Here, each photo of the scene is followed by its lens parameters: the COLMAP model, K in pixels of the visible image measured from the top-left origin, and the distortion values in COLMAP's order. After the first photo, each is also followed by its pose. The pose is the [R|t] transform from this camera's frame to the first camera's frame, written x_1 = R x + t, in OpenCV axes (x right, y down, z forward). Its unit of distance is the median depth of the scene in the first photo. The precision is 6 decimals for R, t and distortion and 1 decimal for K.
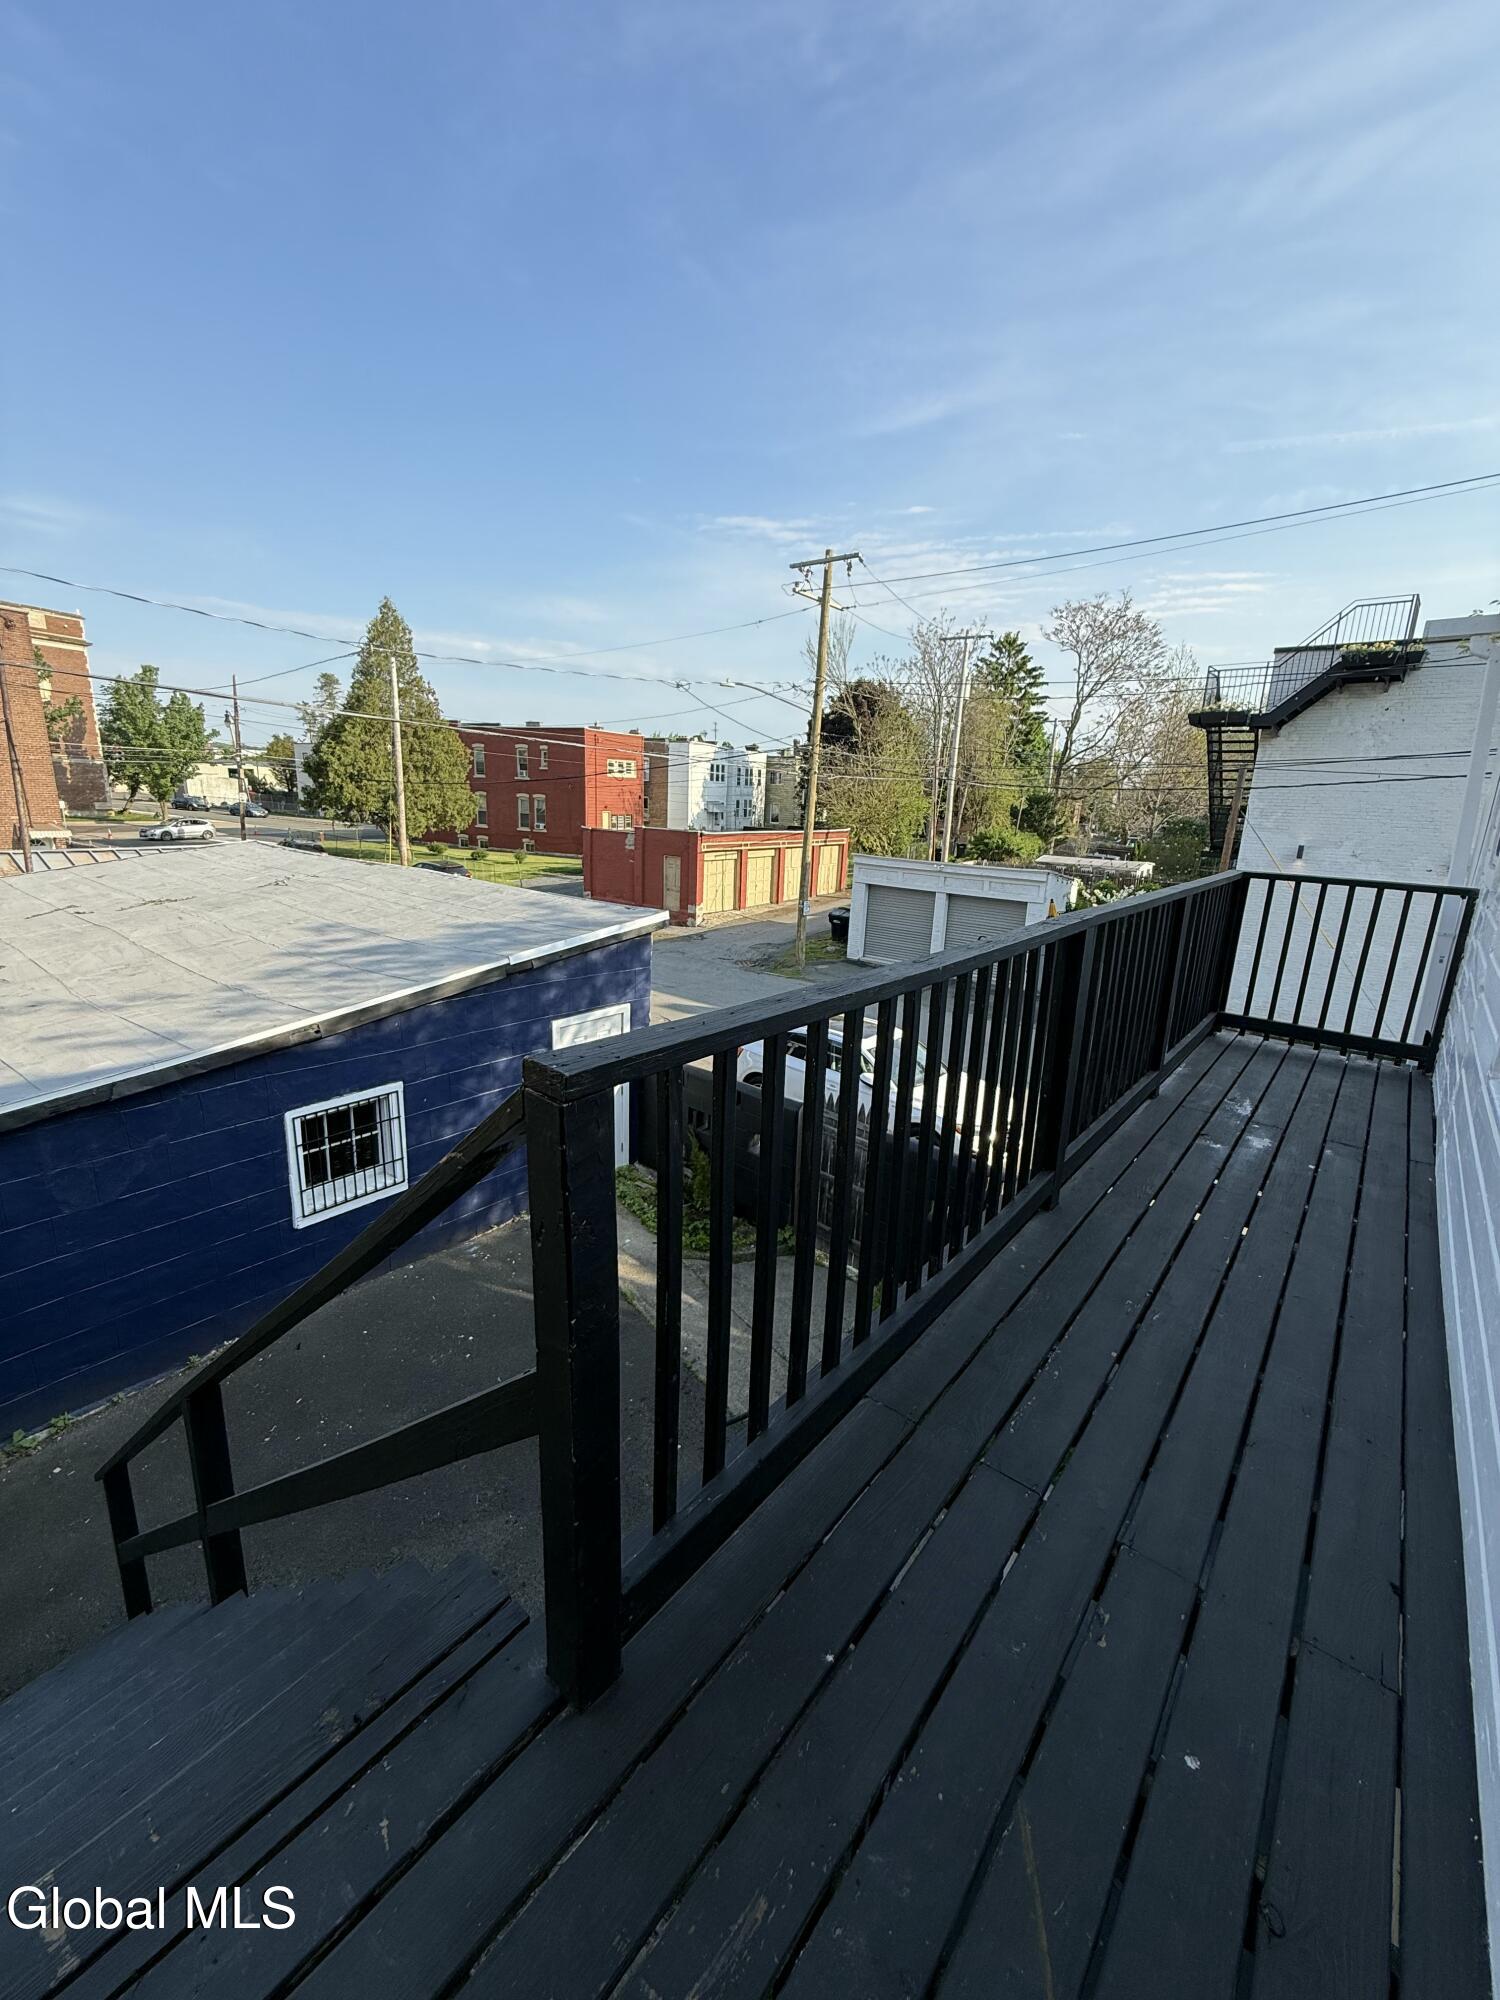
lens RADIAL K [[795.0, 0, 744.9], [0, 795.0, 994.9], [0, 0, 1]] dist [-0.000057, 0.000031]
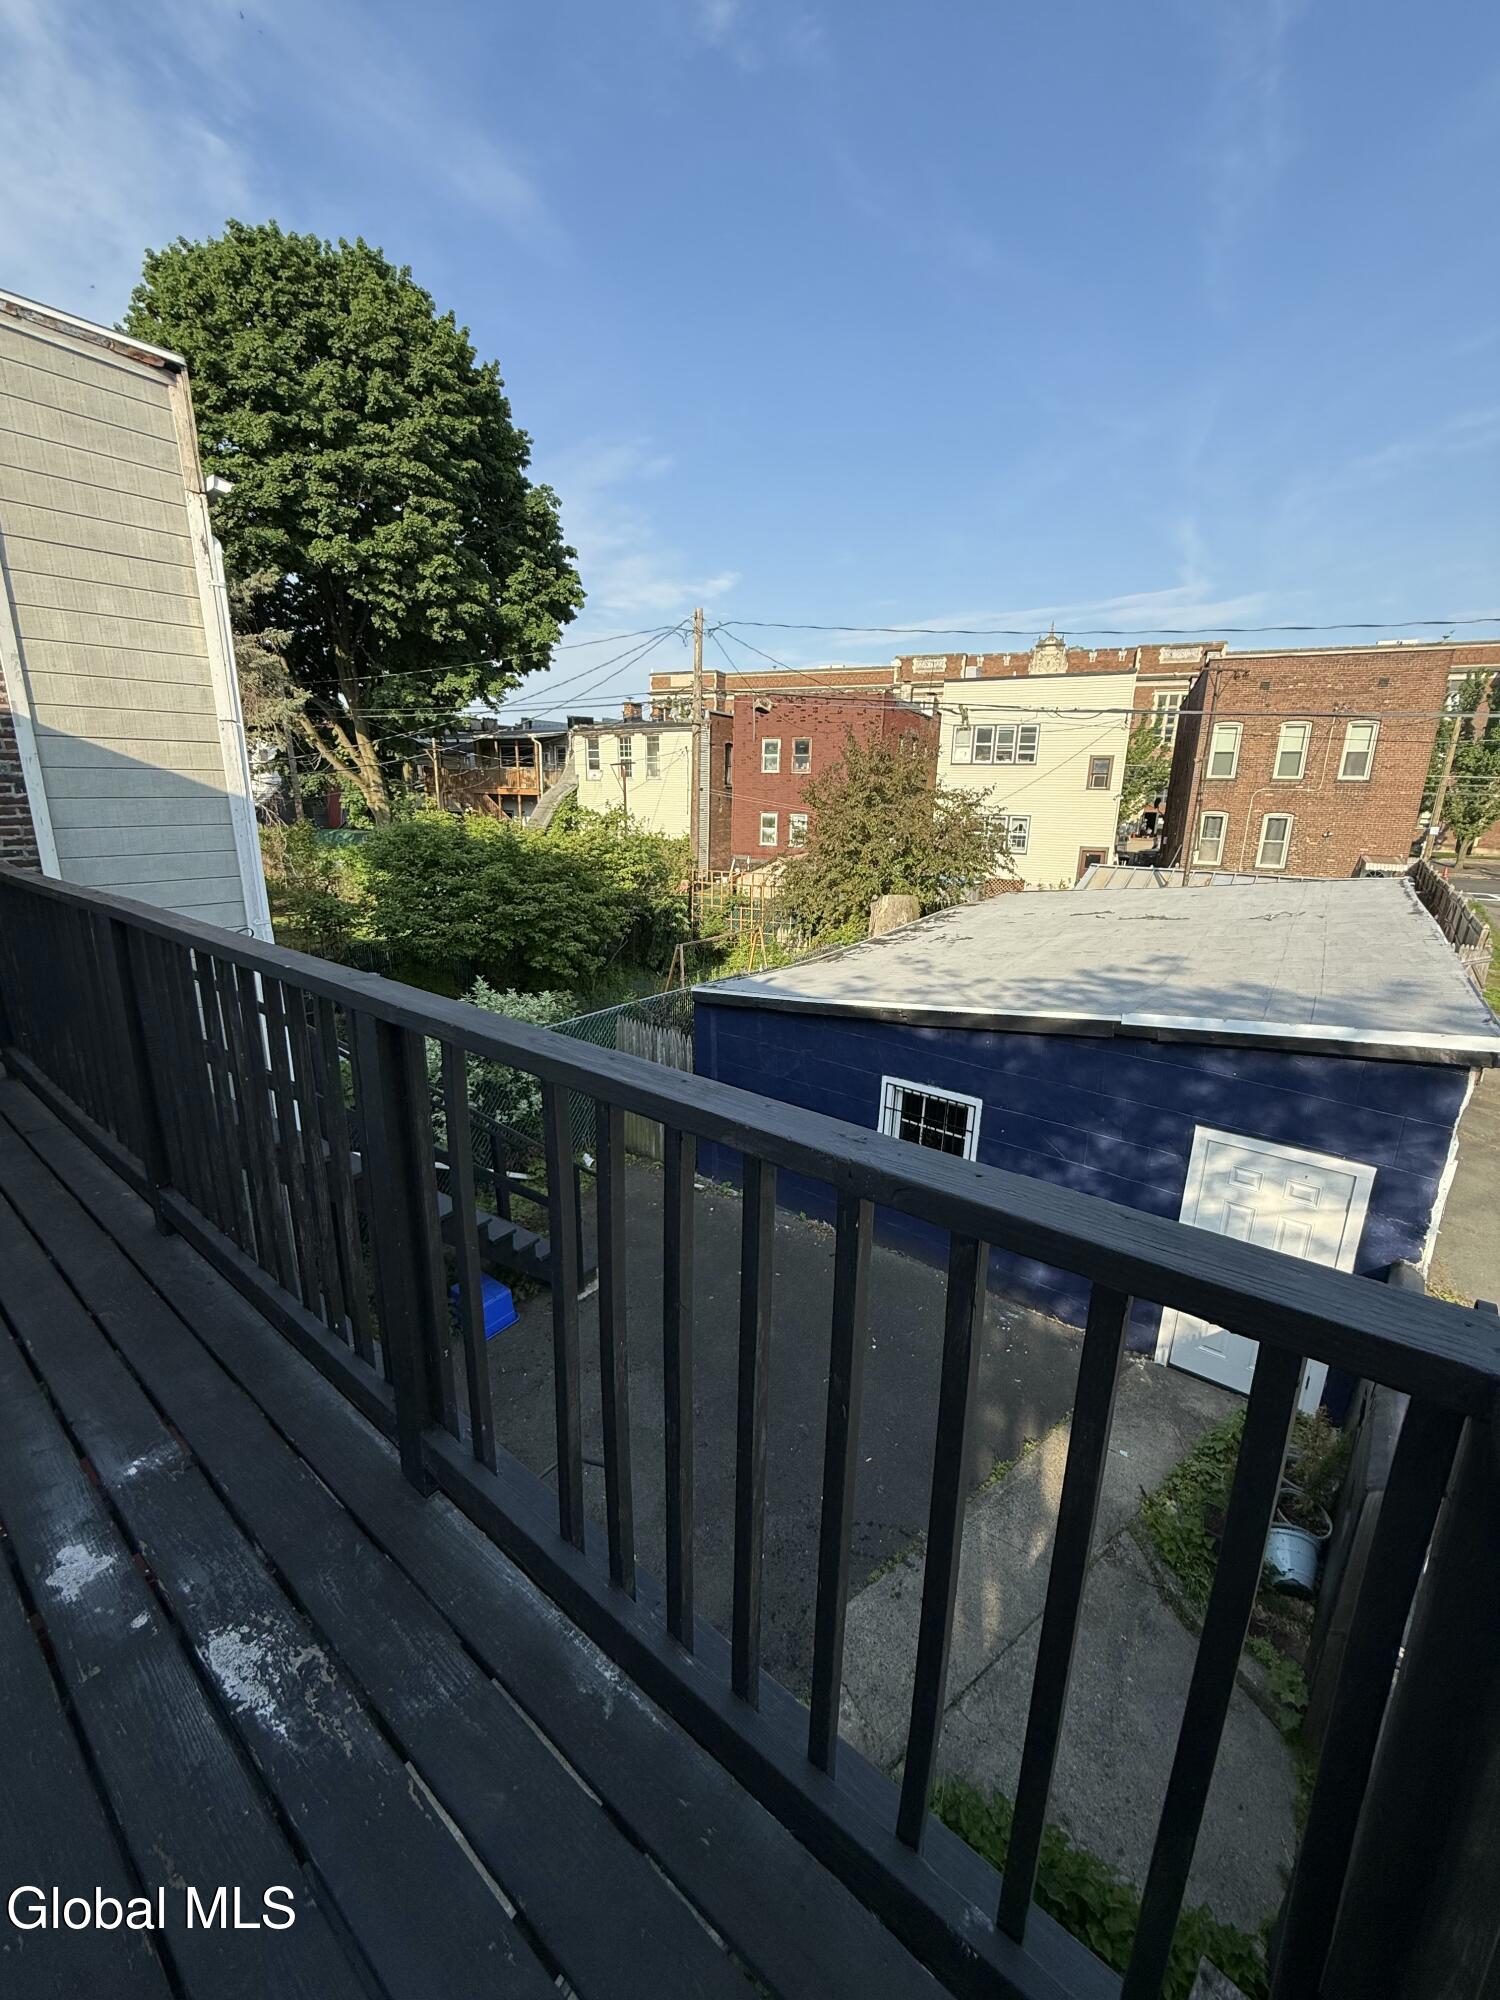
lens RADIAL K [[795.0, 0, 744.9], [0, 795.0, 994.9], [0, 0, 1]] dist [-0.000057, 0.000031]
pose [[0.017899, 0.214763, -0.976502, 0.498777], [-0.262145, 0.943500, 0.202700, -0.137078], [0.964862, 0.252357, 0.073186, 0.616707]]
